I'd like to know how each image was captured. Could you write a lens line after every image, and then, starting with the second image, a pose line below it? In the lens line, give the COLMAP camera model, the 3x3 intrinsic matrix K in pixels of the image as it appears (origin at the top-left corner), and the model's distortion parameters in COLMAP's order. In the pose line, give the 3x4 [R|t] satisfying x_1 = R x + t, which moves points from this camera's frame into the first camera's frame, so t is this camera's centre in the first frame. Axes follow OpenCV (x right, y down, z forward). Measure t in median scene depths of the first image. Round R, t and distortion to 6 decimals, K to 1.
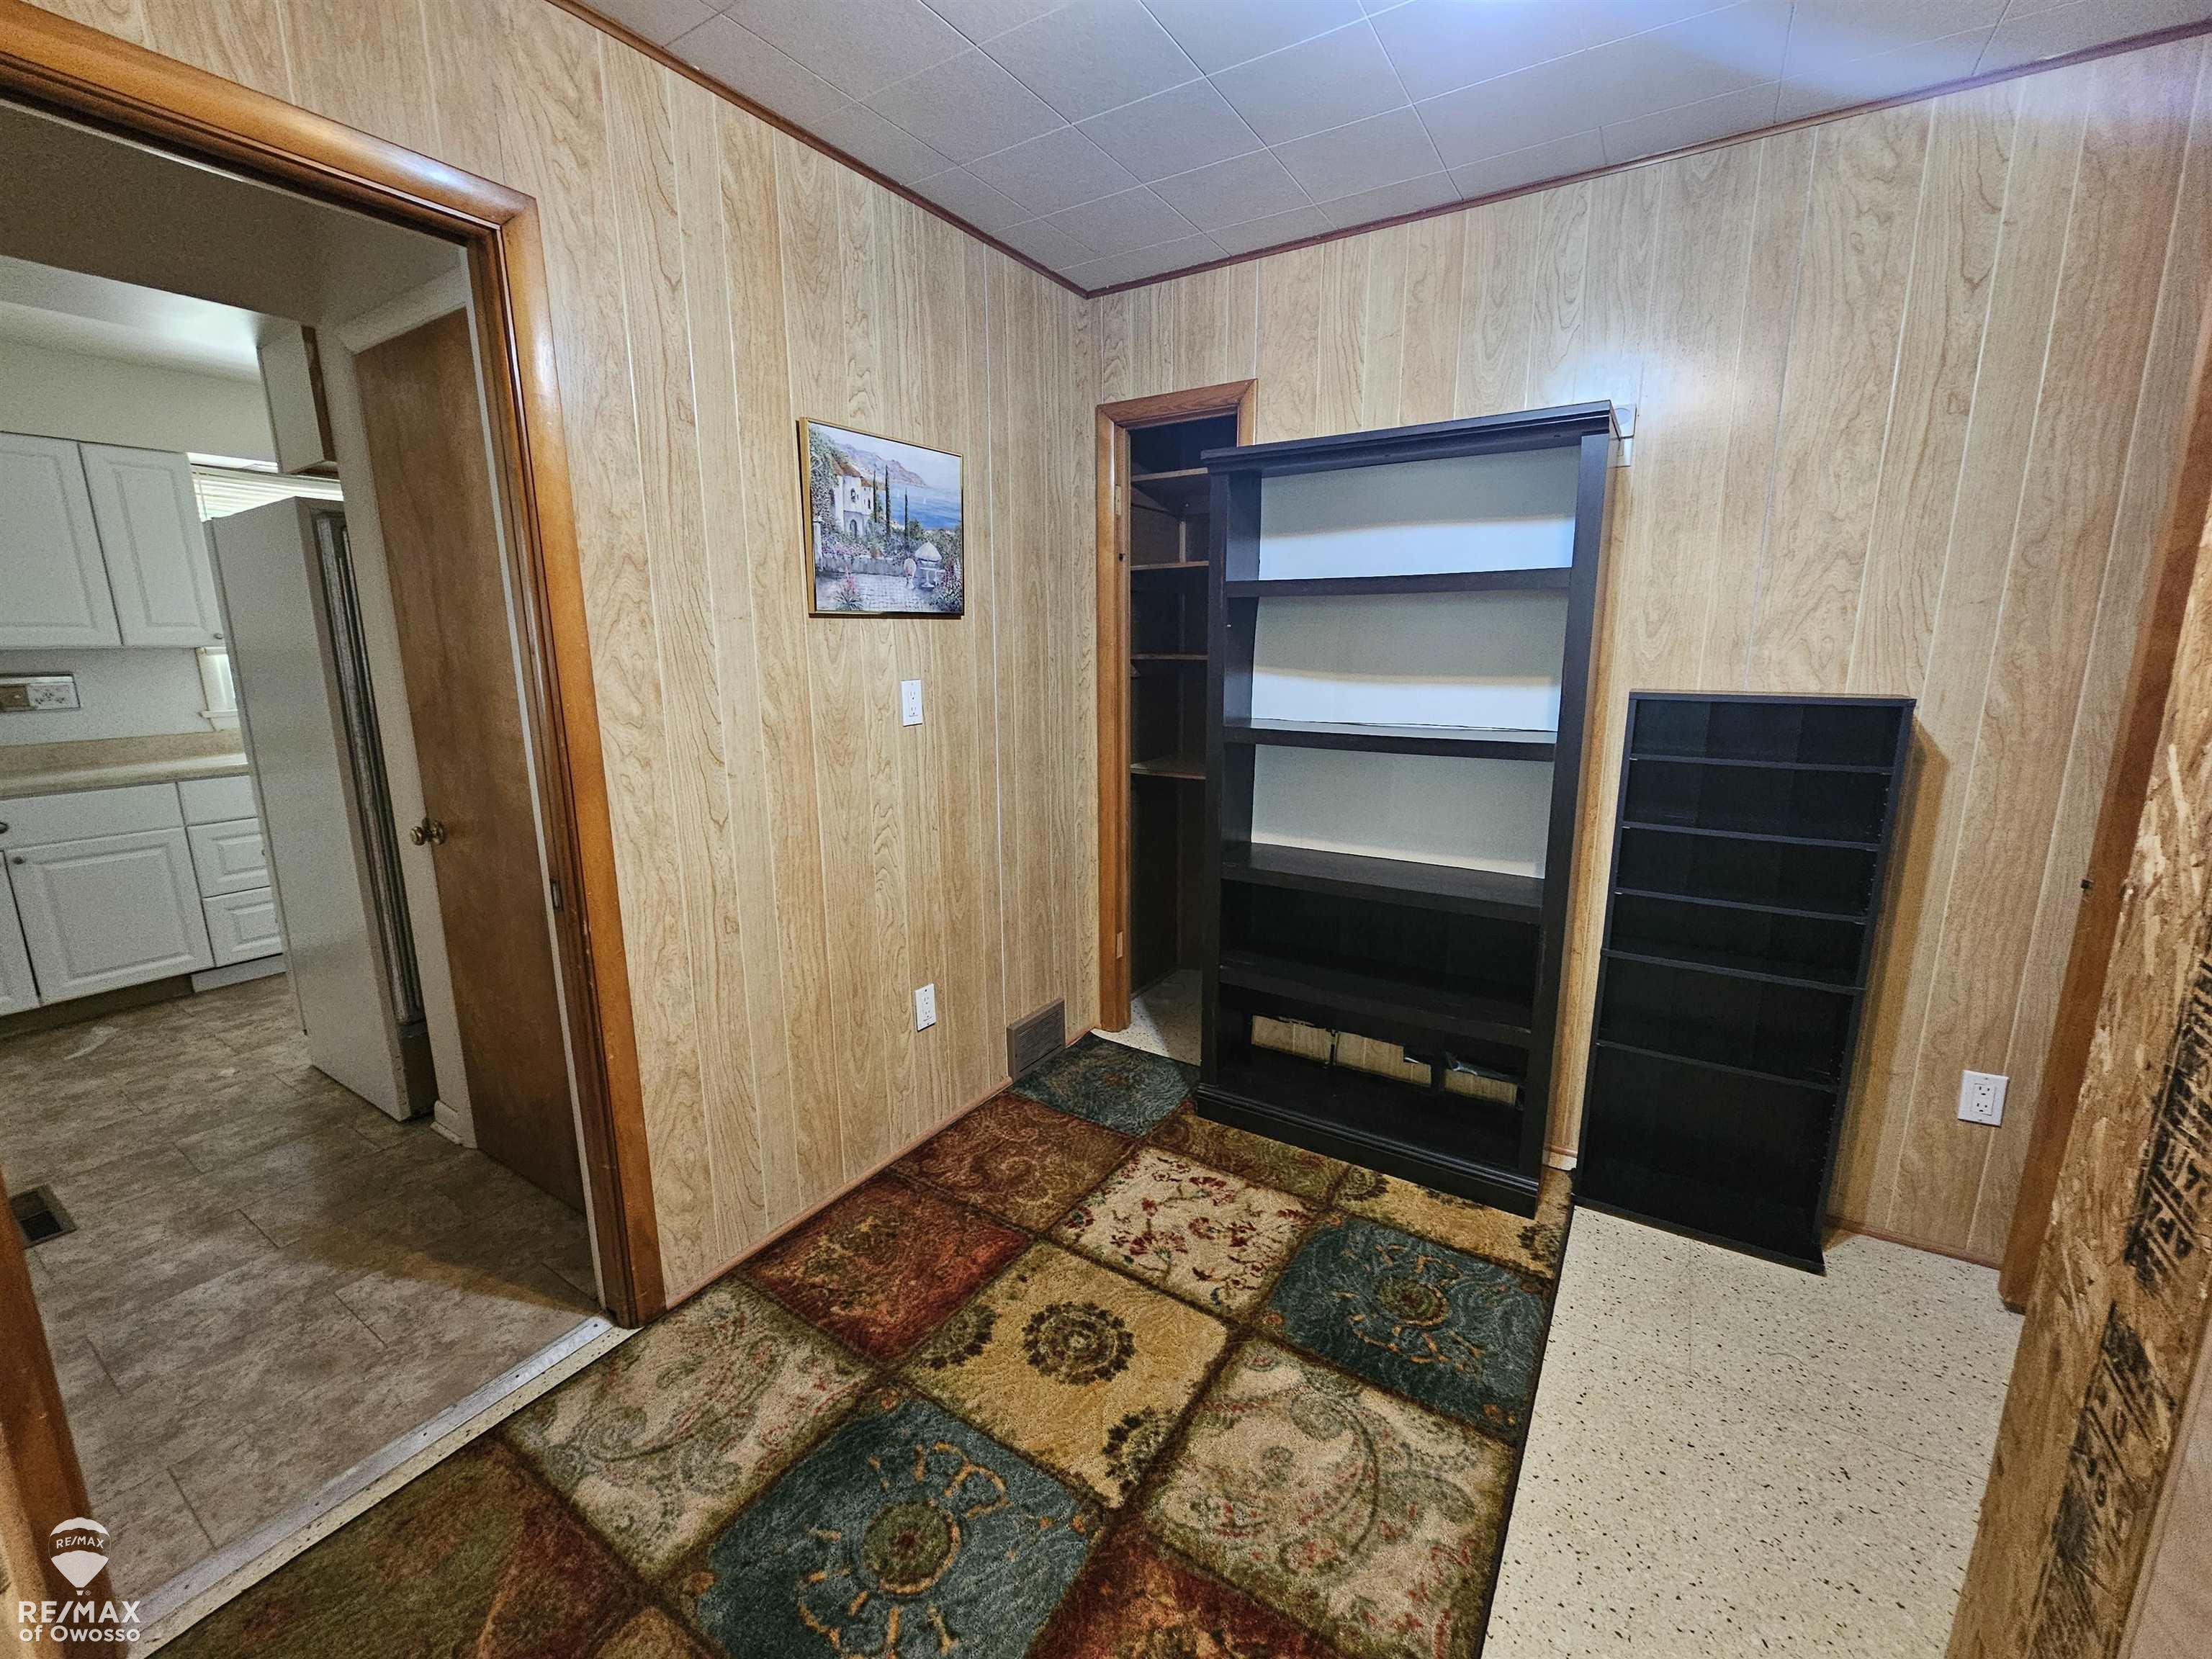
lens RADIAL K [[903.7, 0, 1105.2], [0, 903.7, 813.6], [0, 0, 1]] dist [0.000245, 0.000109]
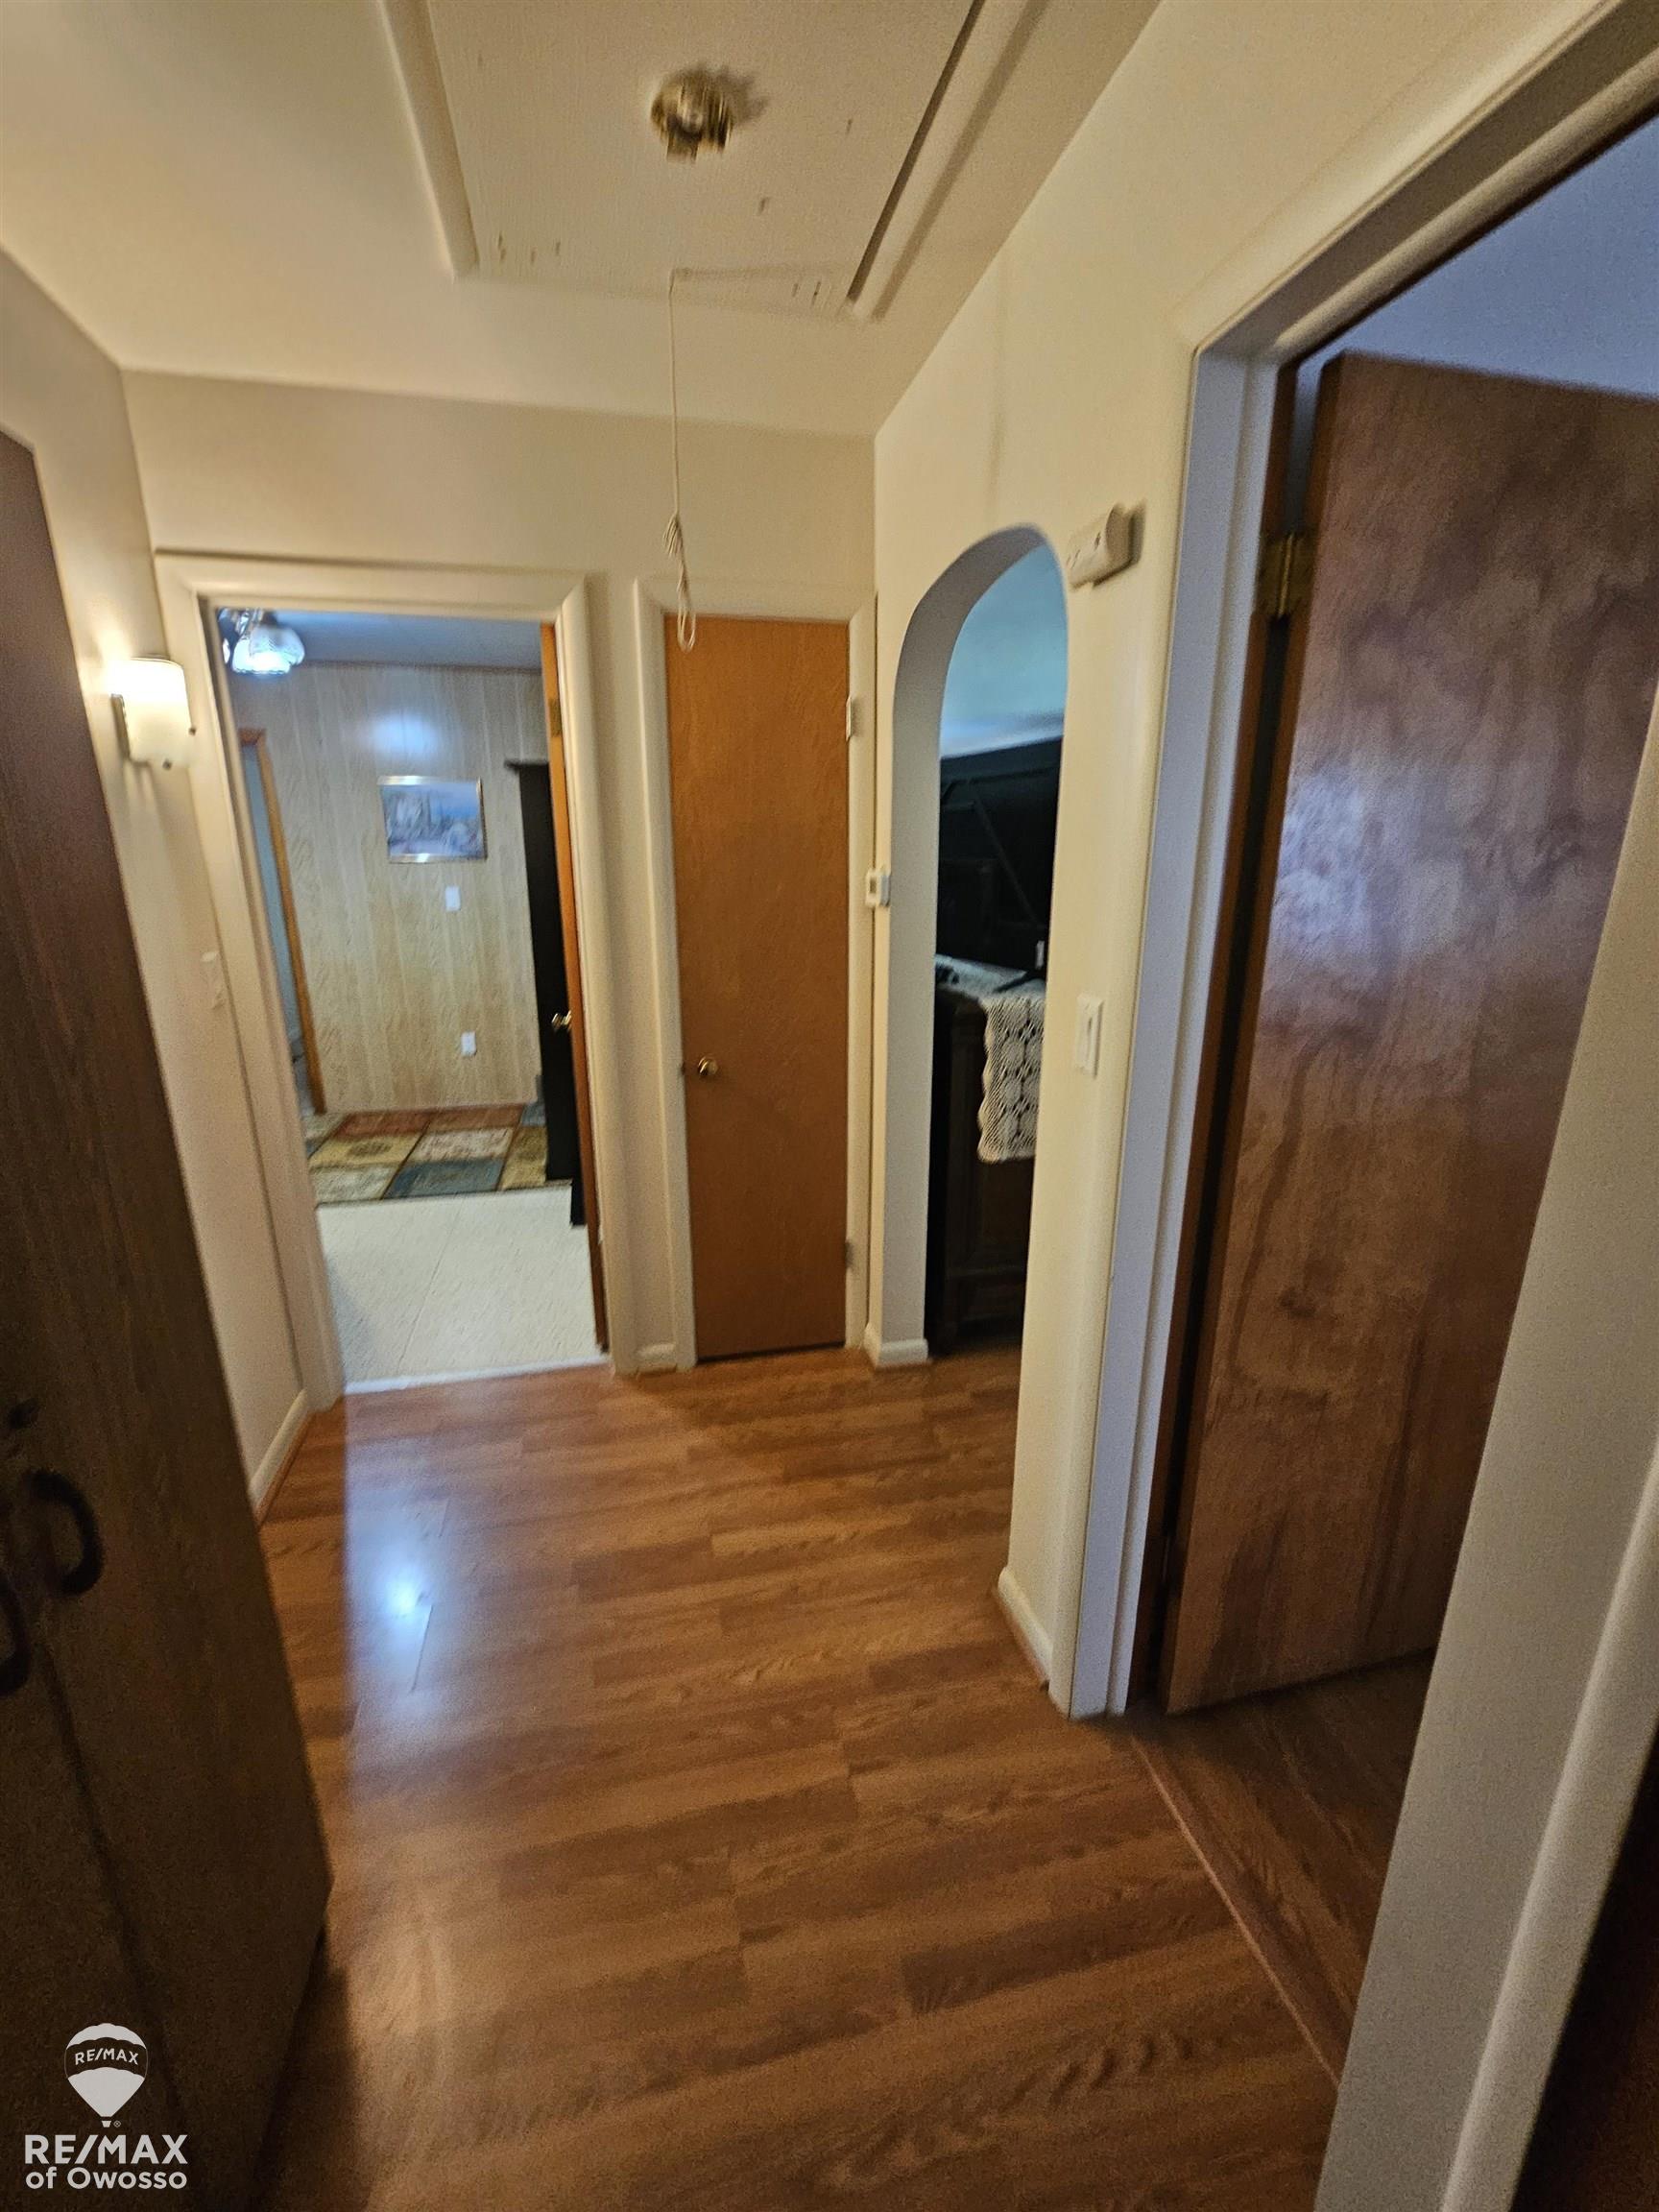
lens RADIAL K [[903.7, 0, 821.4], [0, 903.7, 1117.9], [0, 0, 1]] dist [0.000245, 0.000109]
pose [[0.714672, 0.193320, -0.672214, 2.168355], [-0.136405, 0.981116, 0.137135, -0.027188], [0.686031, -0.006313, 0.727545, 0.012205]]
